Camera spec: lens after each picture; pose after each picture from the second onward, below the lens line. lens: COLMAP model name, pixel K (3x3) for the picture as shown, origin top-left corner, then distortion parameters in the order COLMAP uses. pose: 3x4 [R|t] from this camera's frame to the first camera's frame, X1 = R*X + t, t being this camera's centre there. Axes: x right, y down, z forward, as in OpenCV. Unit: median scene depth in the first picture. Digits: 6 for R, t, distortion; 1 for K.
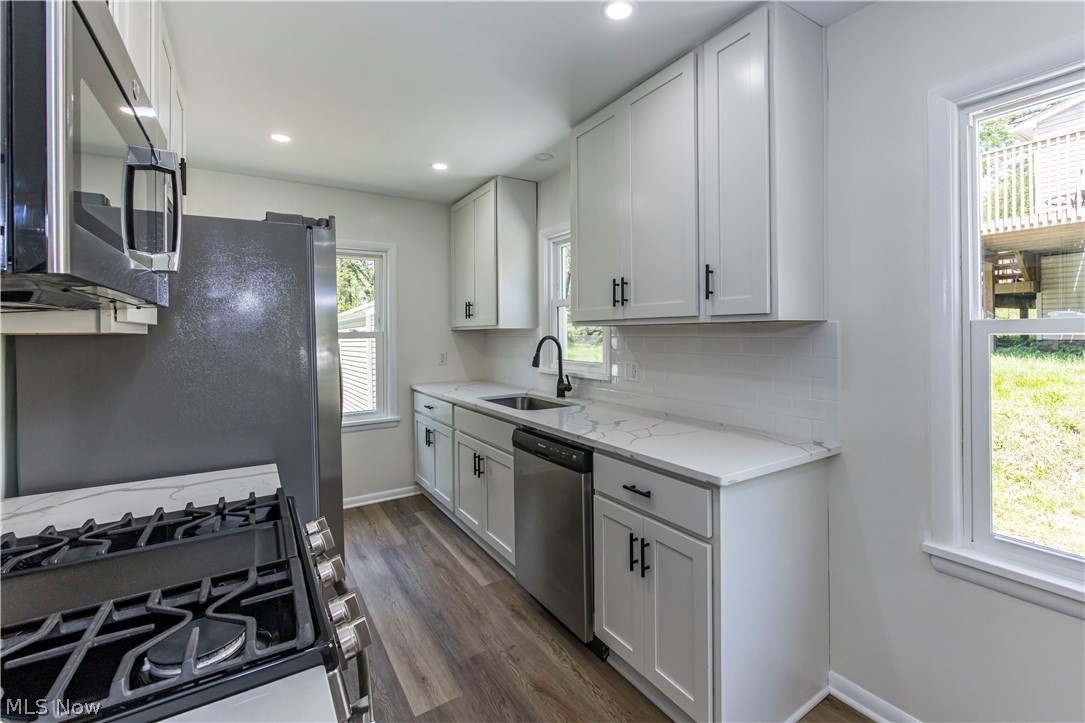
lens RADIAL K [[482.5, 0, 573.8], [0, 482.5, 327.1], [0, 0, 1]] dist [-0.001657, -0.000074]
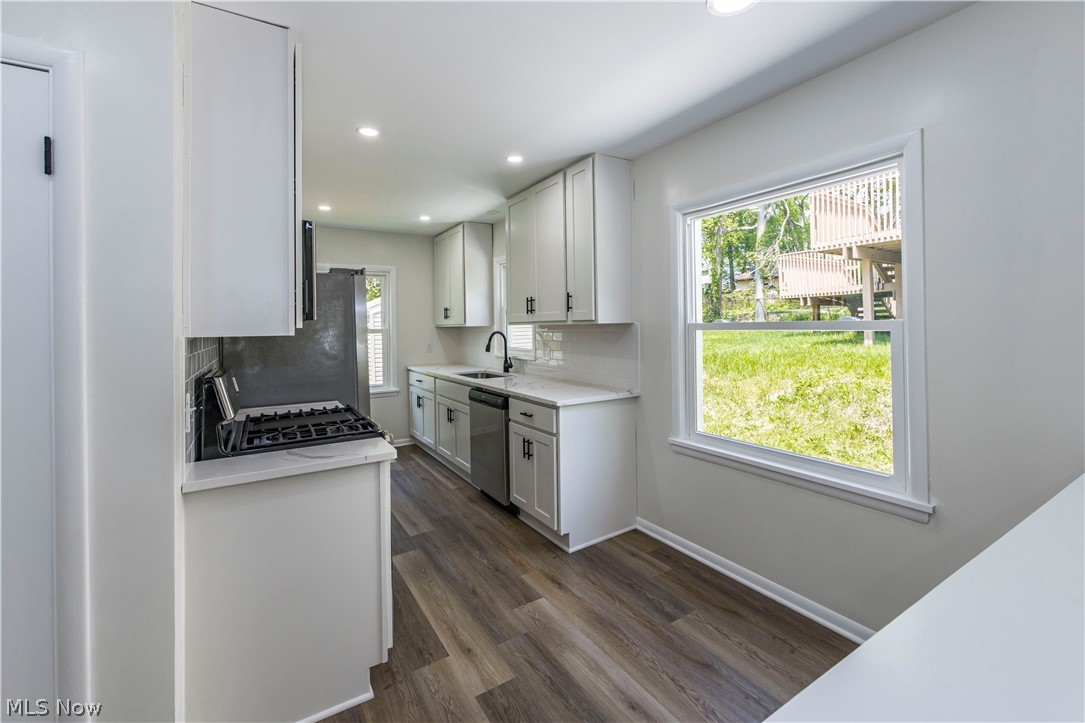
lens RADIAL K [[462.2, 0, 543.5], [0, 462.2, 318.7], [0, 0, 1]] dist [-0.003216, 0.000001]
pose [[0.999289, -0.008103, -0.036825, 0.166837], [0.008015, 0.999965, -0.002532, -0.018546], [0.036845, 0.002235, 0.999319, -0.496065]]
